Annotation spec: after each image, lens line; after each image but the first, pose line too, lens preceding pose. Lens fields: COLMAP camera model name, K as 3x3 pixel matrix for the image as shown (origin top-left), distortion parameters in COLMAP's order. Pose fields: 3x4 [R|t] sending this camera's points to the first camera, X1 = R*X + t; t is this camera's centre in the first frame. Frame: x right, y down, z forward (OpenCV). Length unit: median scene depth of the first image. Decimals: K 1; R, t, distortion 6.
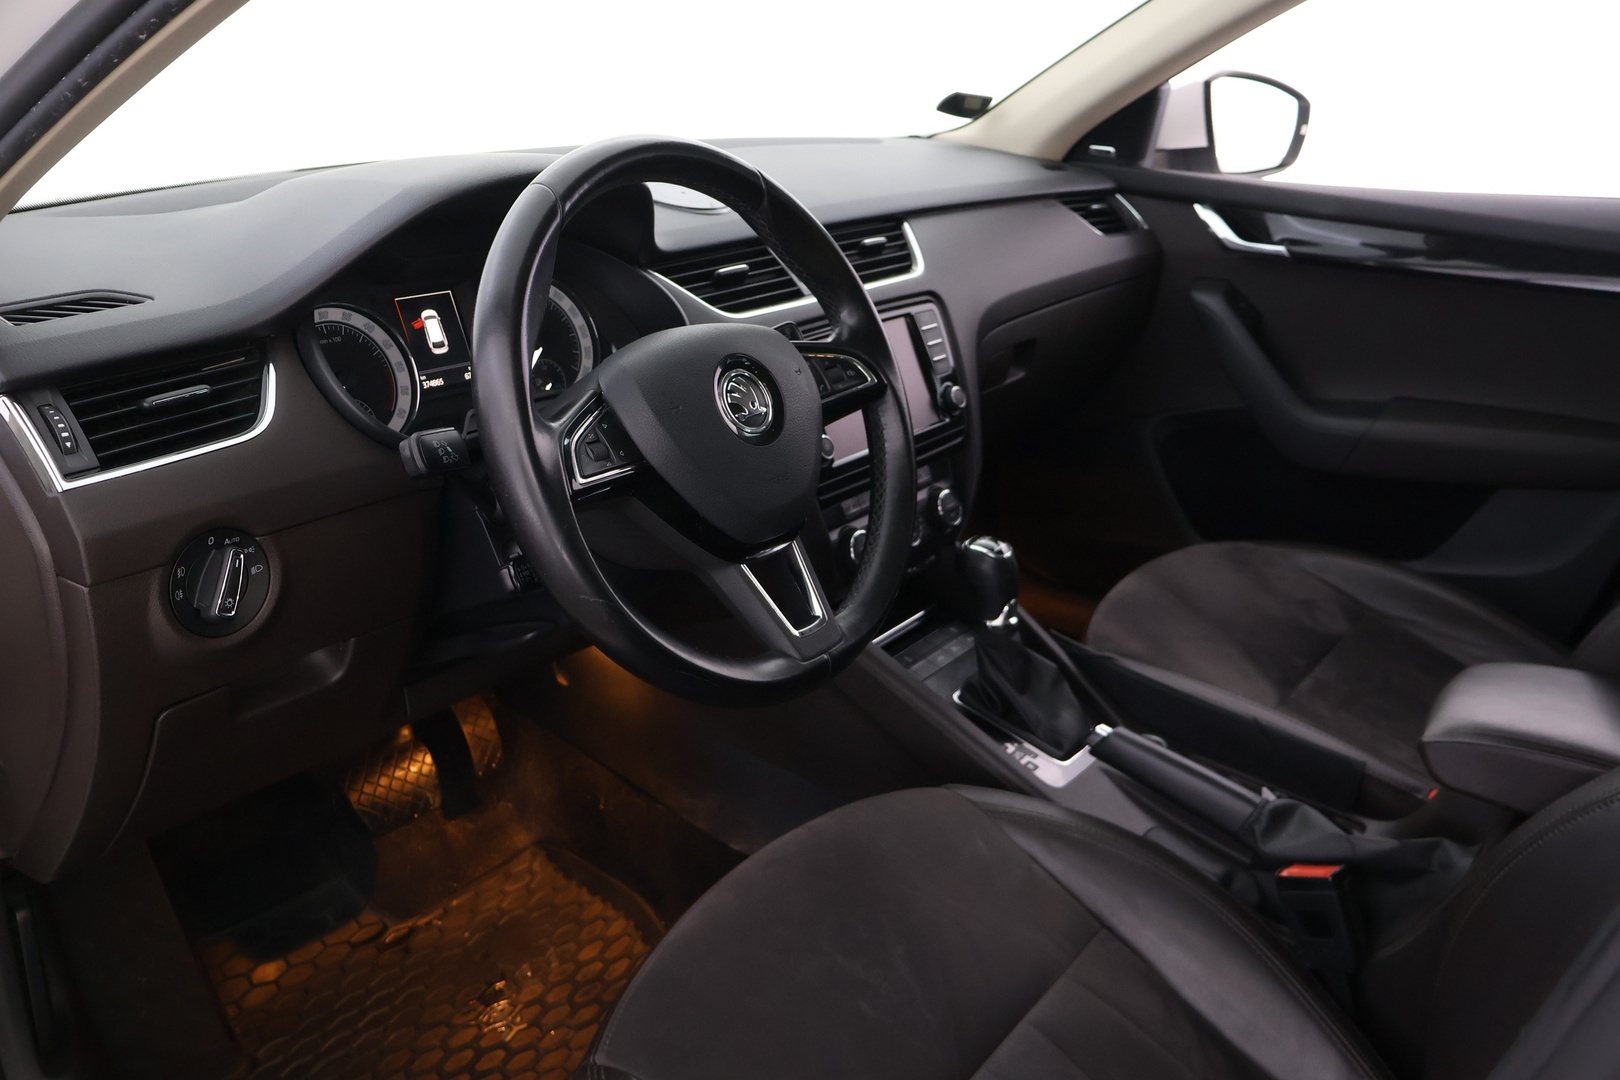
lens RADIAL K [[1377.1, 0, 810.0], [0, 1377.1, 540.0], [0, 0, 1]] dist [-0.001205, -0.001178]
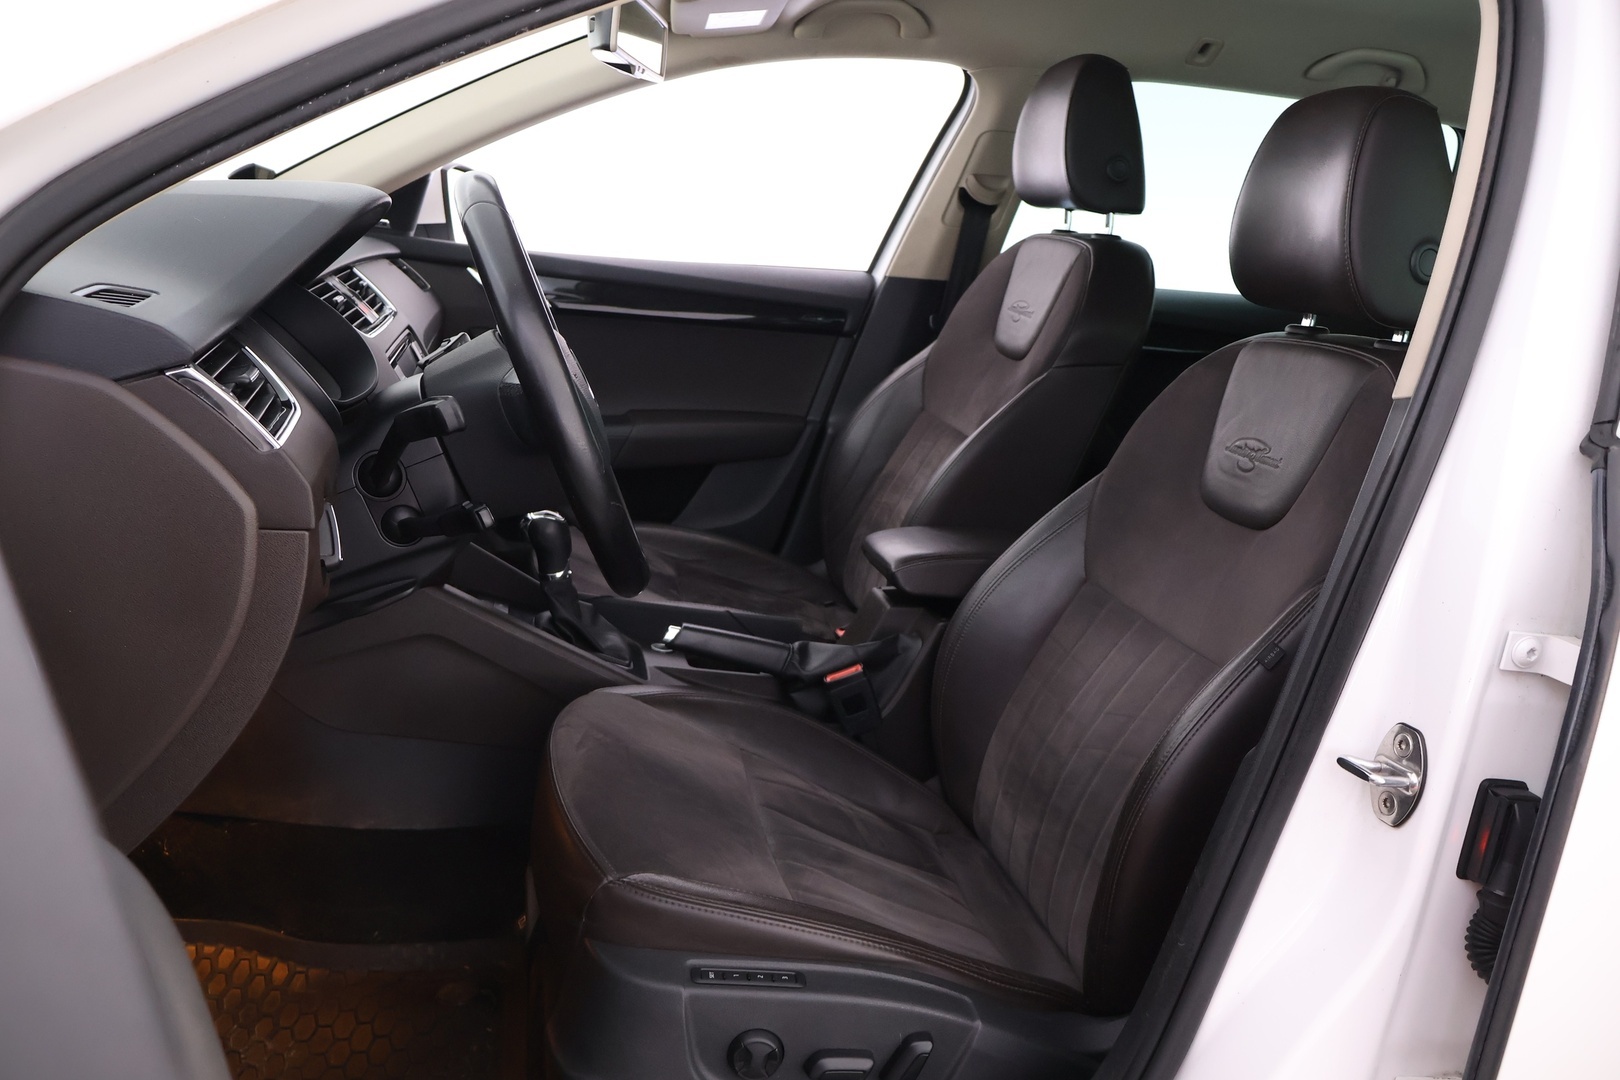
lens RADIAL K [[1377.1, 0, 810.0], [0, 1377.1, 540.0], [0, 0, 1]] dist [-0.001205, -0.001178]
pose [[0.663495, -0.128523, 0.737059, -0.508135], [0.186205, 0.982504, 0.003701, 0.052868], [-0.724639, 0.134788, 0.675818, -0.024001]]
